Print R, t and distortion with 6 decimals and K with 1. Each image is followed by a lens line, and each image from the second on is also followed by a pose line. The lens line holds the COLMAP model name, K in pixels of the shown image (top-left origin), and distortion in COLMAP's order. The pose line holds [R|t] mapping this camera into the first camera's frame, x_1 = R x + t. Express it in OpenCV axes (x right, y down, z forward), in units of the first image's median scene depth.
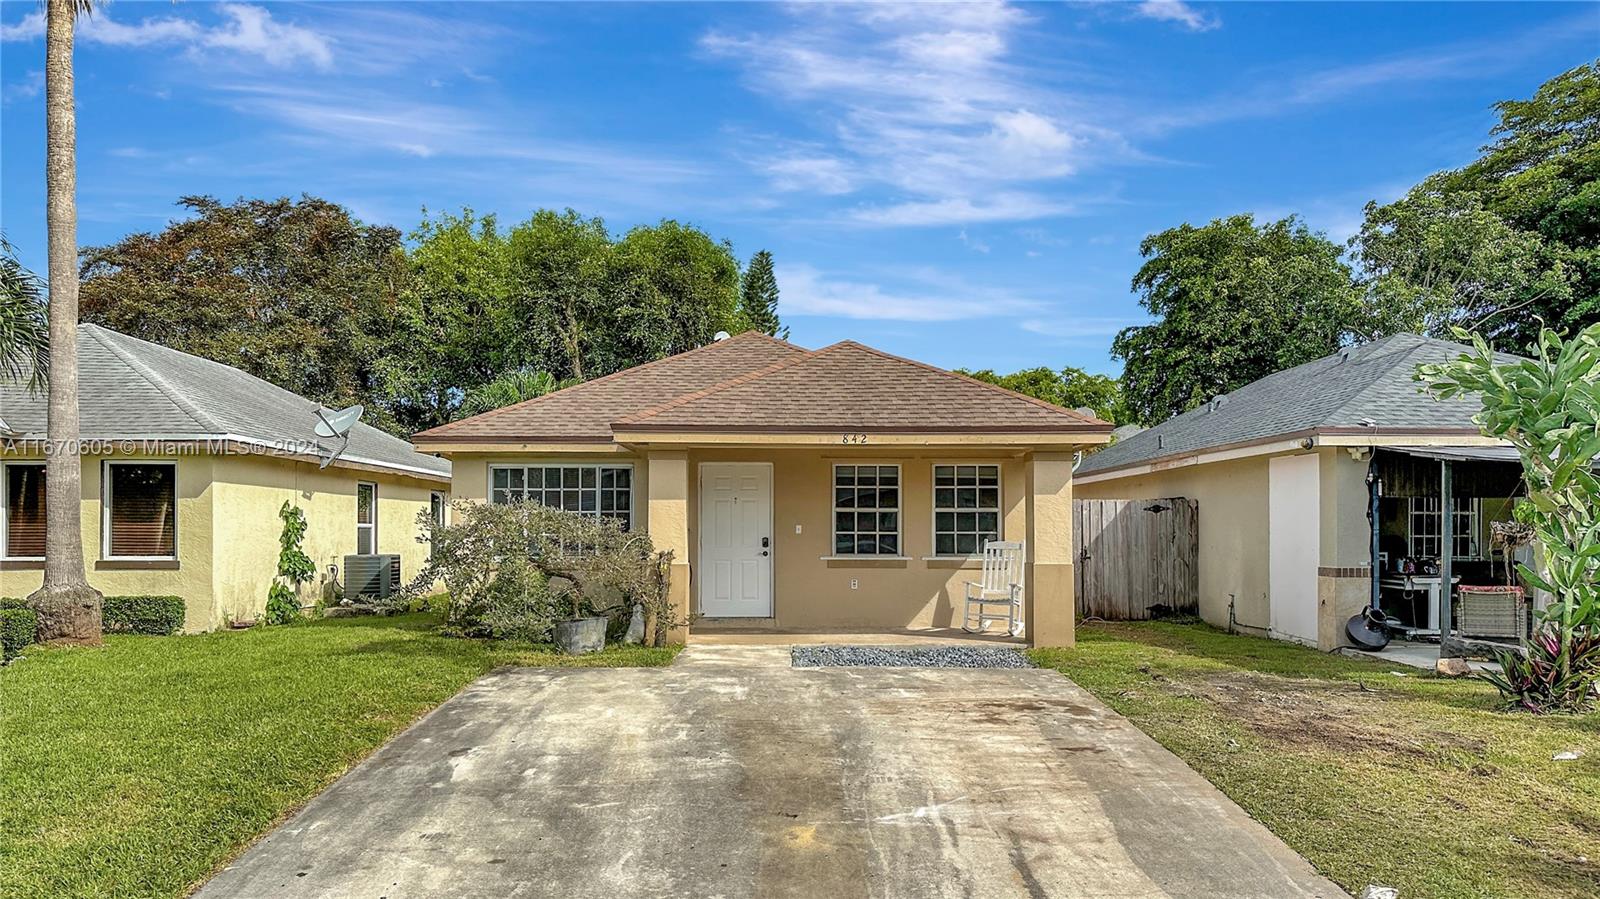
lens RADIAL K [[1154.2, 0, 804.3], [0, 1154.2, 501.8], [0, 0, 1]] dist [0.004566, -0.004239]
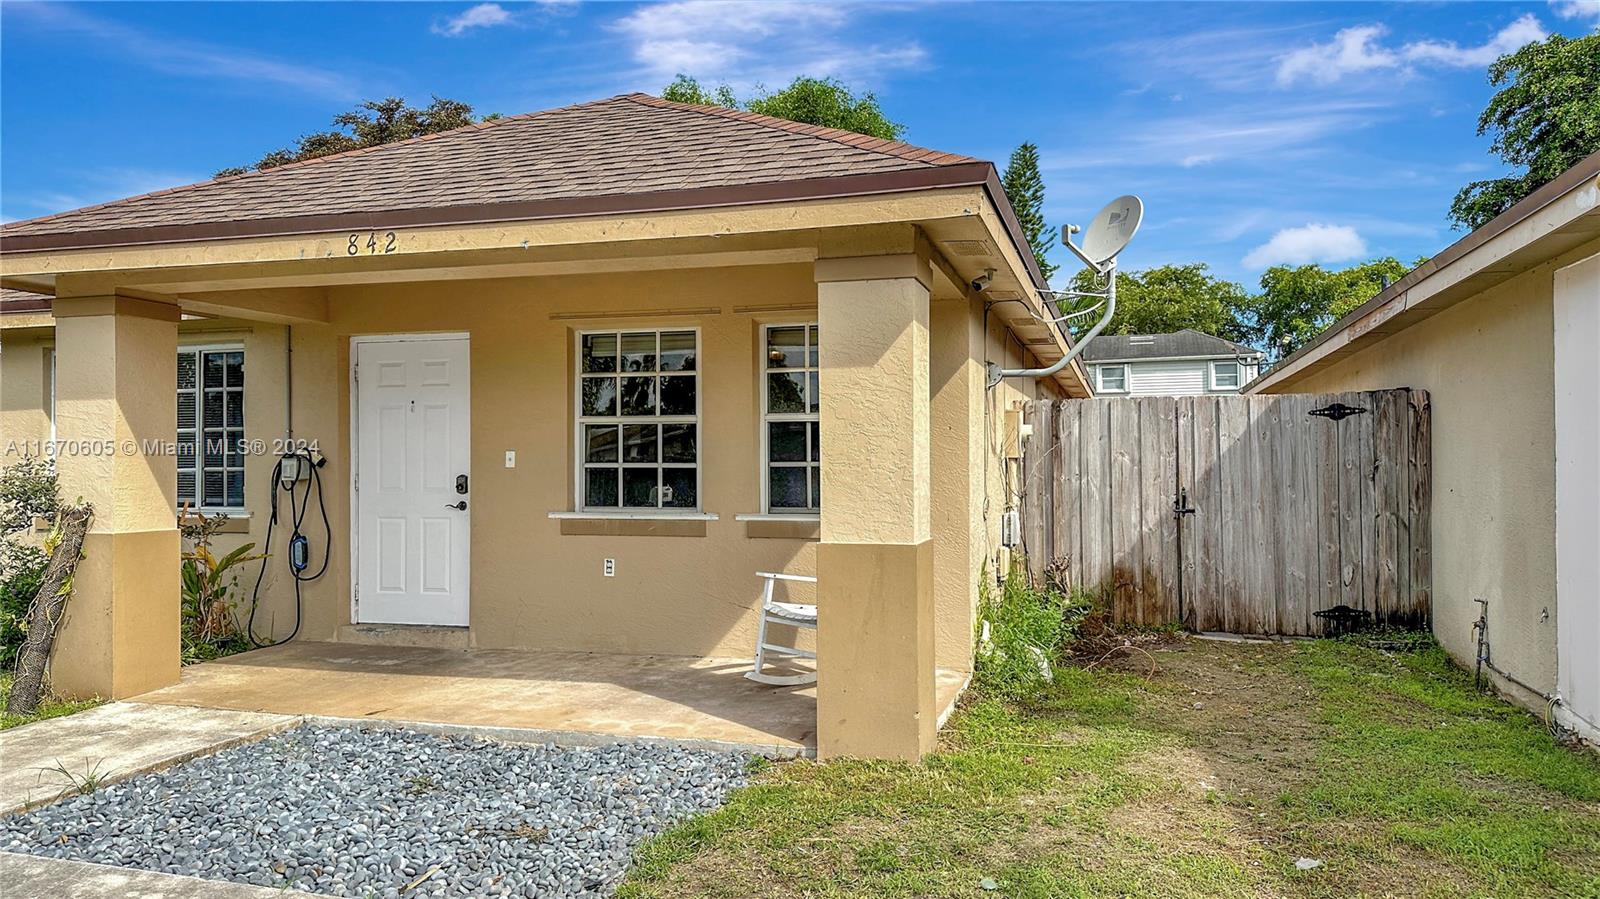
lens RADIAL K [[1154.2, 0, 805.5], [0, 1154.2, 446.6], [0, 0, 1]] dist [0.004566, -0.004239]
pose [[0.957895, -0.011023, -0.286908, 0.230500], [0.014348, 0.999852, 0.009490, 0.013114], [0.286761, -0.013207, 0.957911, 0.466135]]
